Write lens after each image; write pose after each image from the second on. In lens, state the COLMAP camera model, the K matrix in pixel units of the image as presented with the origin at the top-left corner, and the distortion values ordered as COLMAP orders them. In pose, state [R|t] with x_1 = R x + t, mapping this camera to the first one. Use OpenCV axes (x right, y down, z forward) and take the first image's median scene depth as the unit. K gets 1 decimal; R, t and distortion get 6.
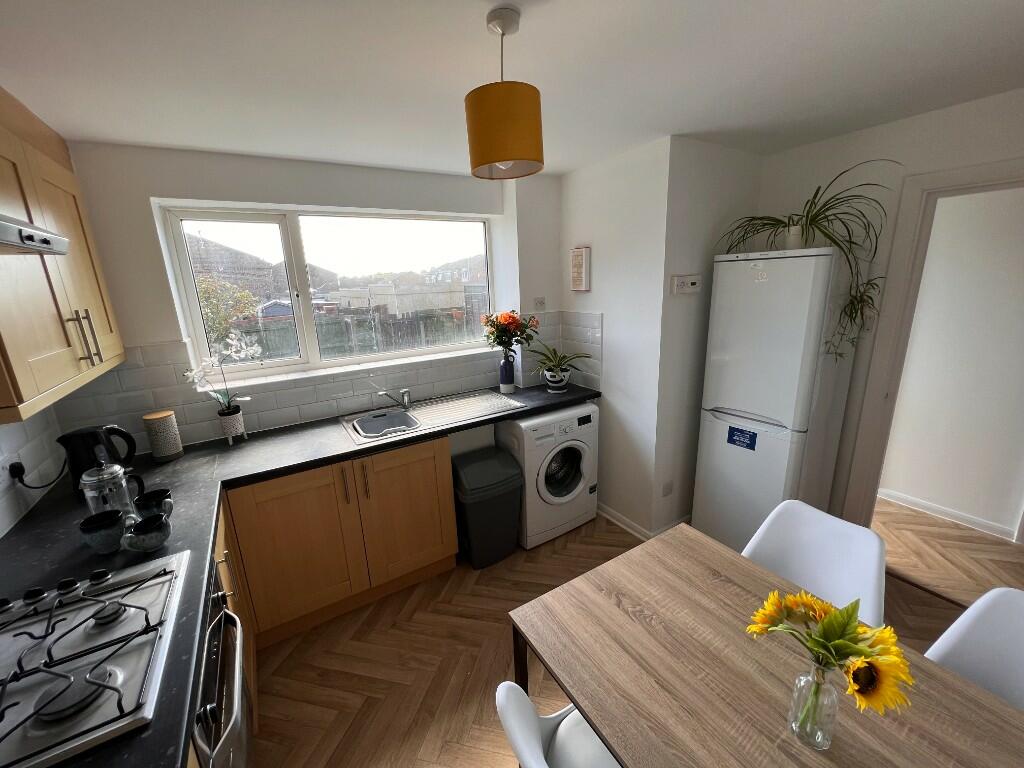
lens RADIAL K [[409.5, 0, 510.3], [0, 409.5, 383.9], [0, 0, 1]] dist [-0.000457, -0.000411]
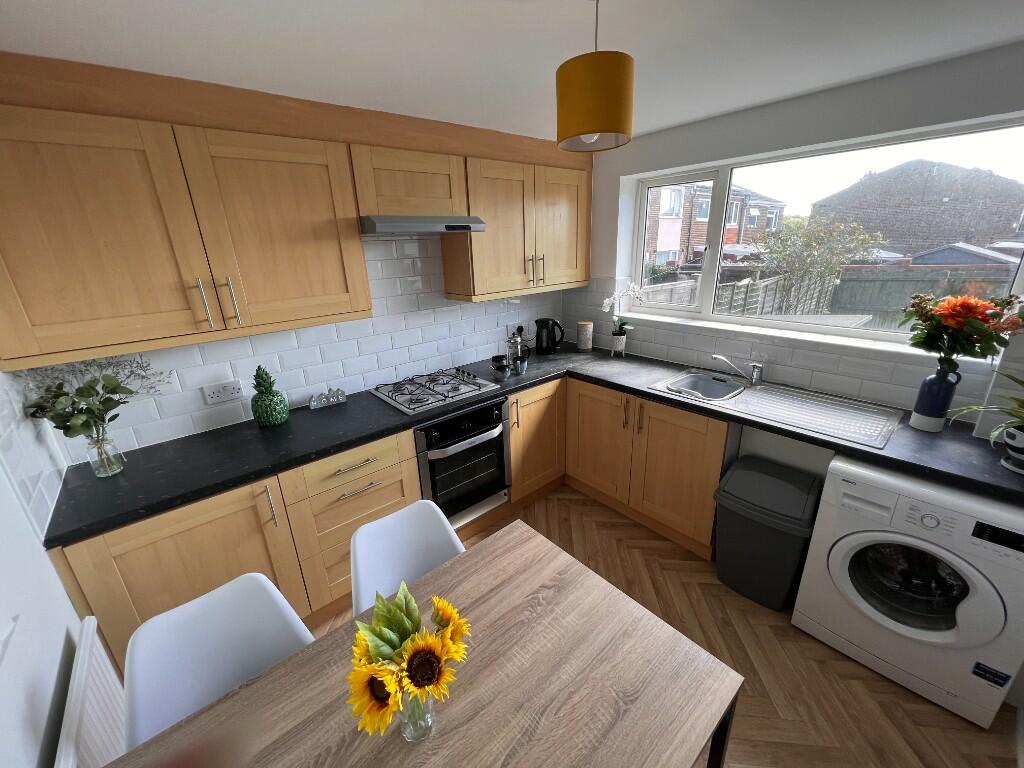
lens RADIAL K [[409.5, 0, 511.6], [0, 409.5, 383.0], [0, 0, 1]] dist [-0.000457, -0.000411]
pose [[0.159602, 0.355444, -0.920970, 0.554427], [-0.220505, 0.922194, 0.317704, -0.128064], [0.962240, 0.152372, 0.225561, 0.338528]]
